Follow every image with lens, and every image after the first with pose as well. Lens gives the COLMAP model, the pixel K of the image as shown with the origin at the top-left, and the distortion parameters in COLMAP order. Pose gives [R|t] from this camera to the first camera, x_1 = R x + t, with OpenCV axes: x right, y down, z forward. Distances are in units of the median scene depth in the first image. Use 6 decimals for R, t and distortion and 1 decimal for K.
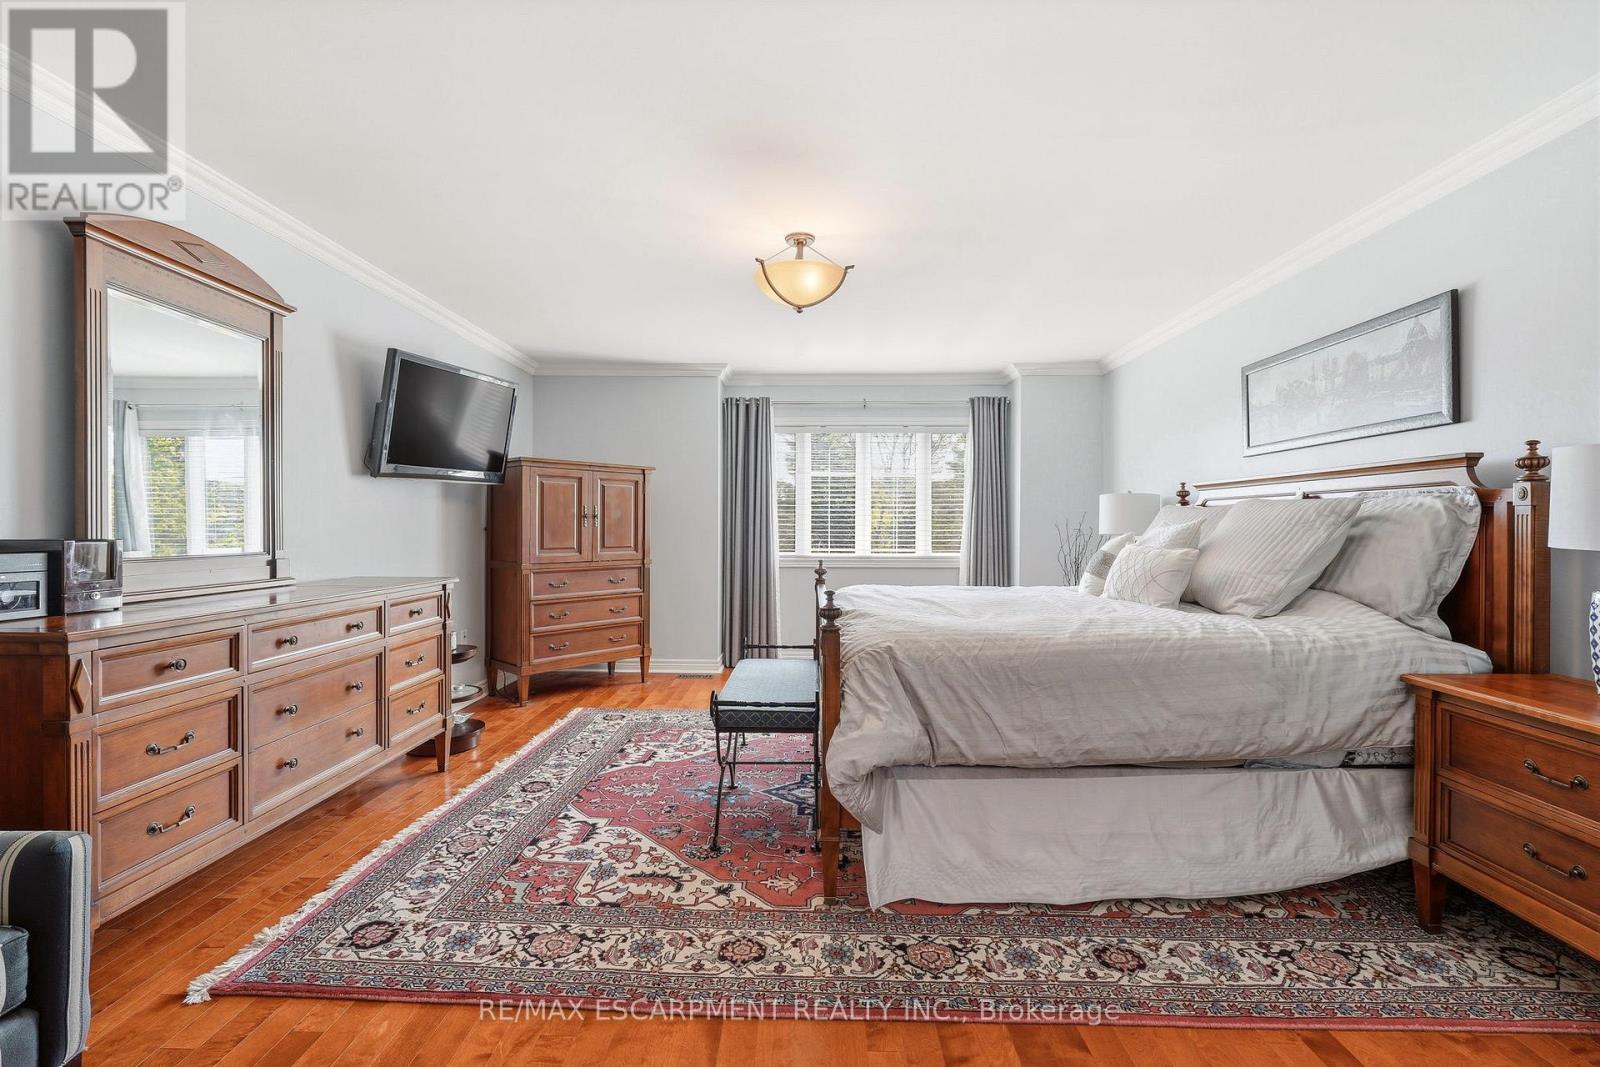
lens RADIAL K [[715.7, 0, 797.8], [0, 715.7, 531.3], [0, 0, 1]] dist [-0.009983, 0.003773]
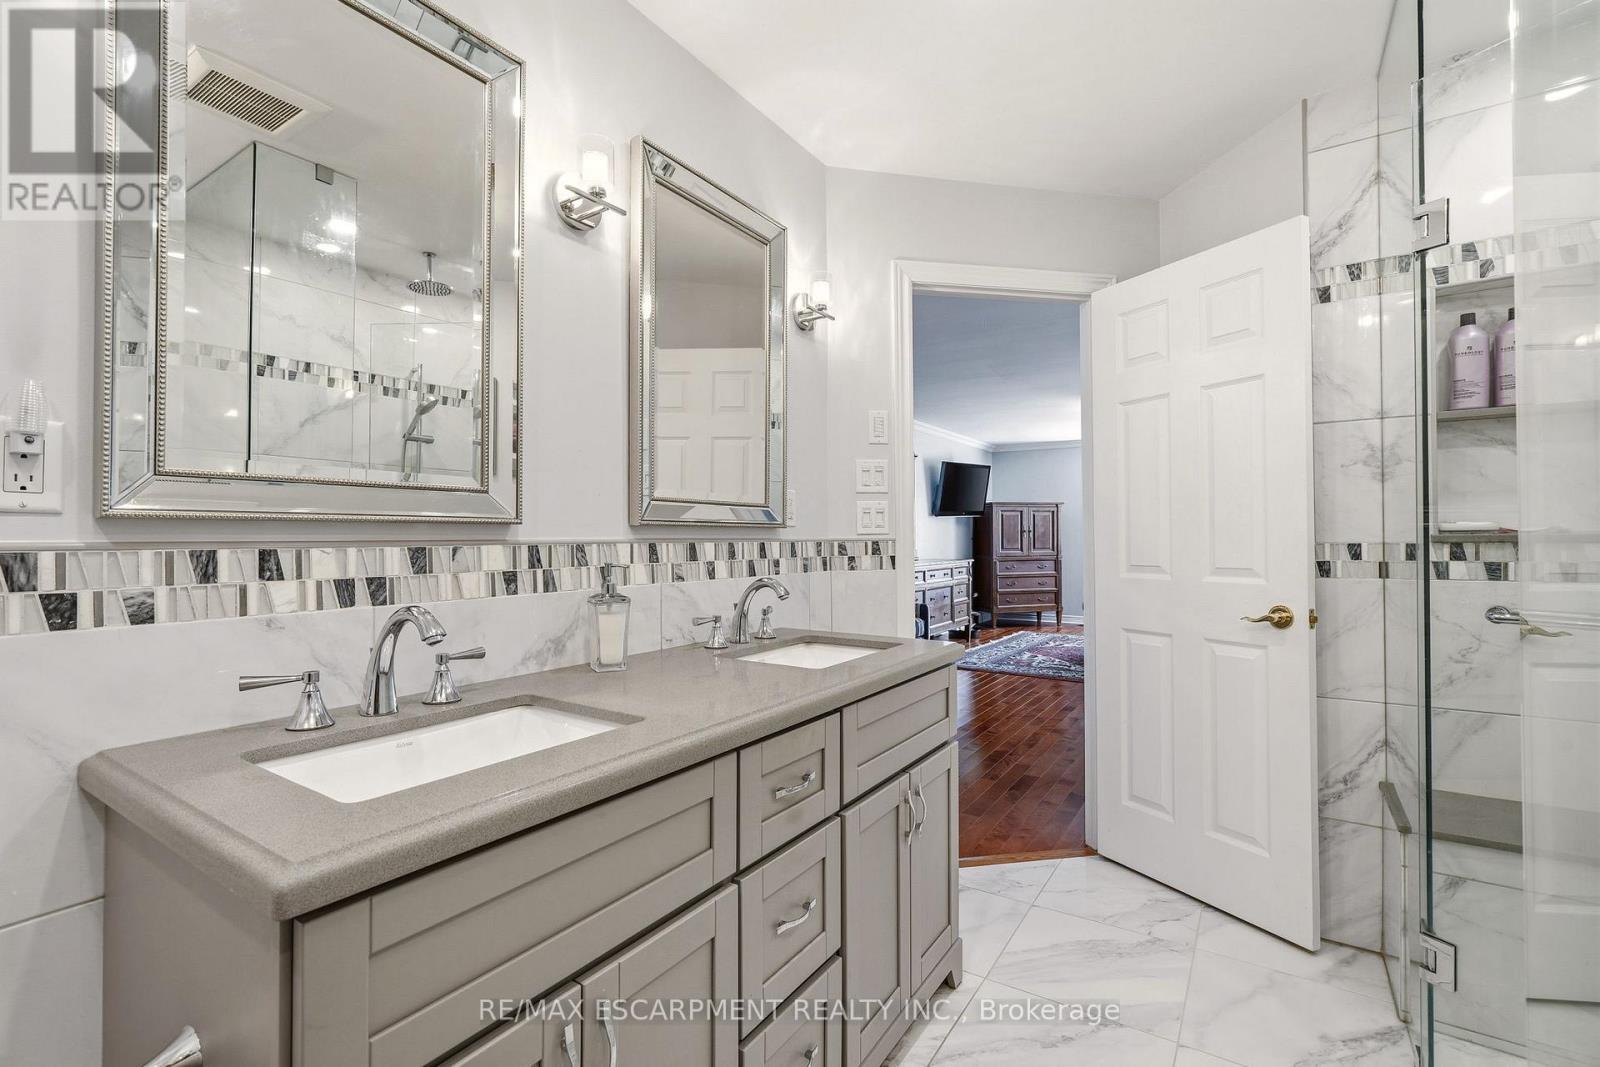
lens RADIAL K [[715.7, 0, 797.8], [0, 715.7, 531.3], [0, 0, 1]] dist [-0.009983, 0.003773]
pose [[0.843673, -0.011846, -0.536727, 0.374244], [0.003646, 0.999860, -0.016337, 0.012410], [0.536845, 0.011826, 0.843598, -1.629247]]
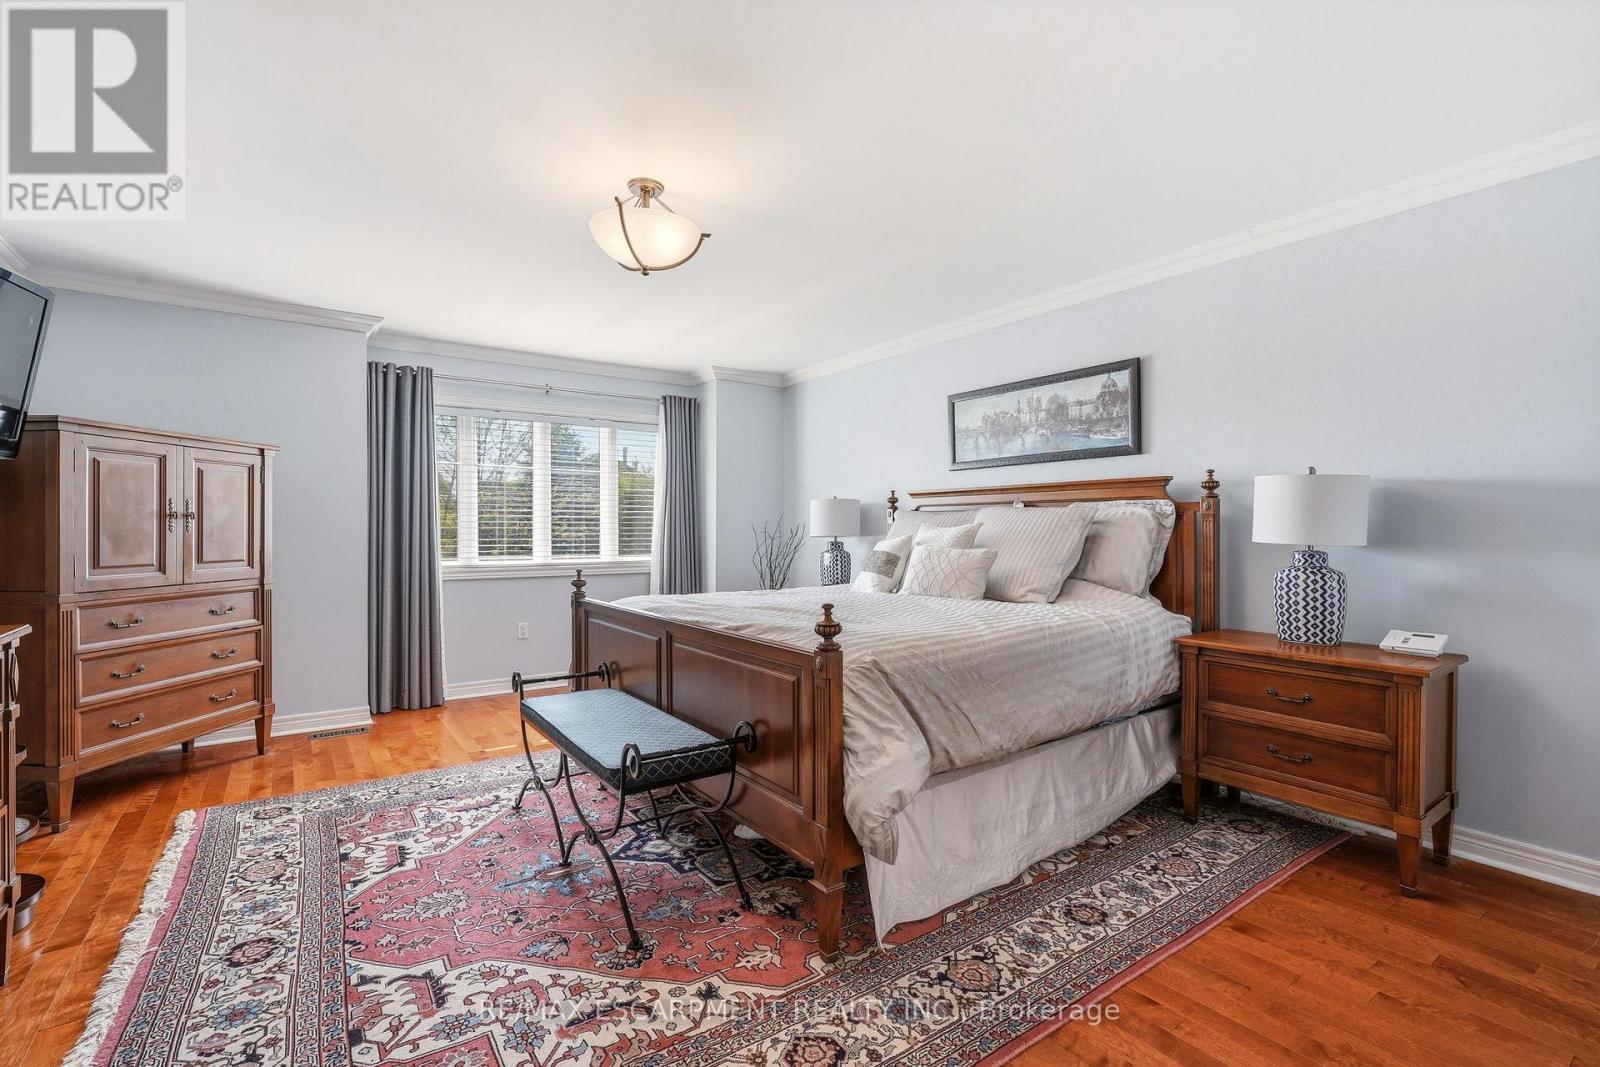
lens RADIAL K [[715.7, 0, 797.8], [0, 715.7, 531.3], [0, 0, 1]] dist [-0.009983, 0.003773]
pose [[0.804619, -0.004663, 0.593773, -0.410479], [0.006359, 0.999979, -0.000764, -0.004494], [-0.593757, 0.004391, 0.804632, 0.257154]]
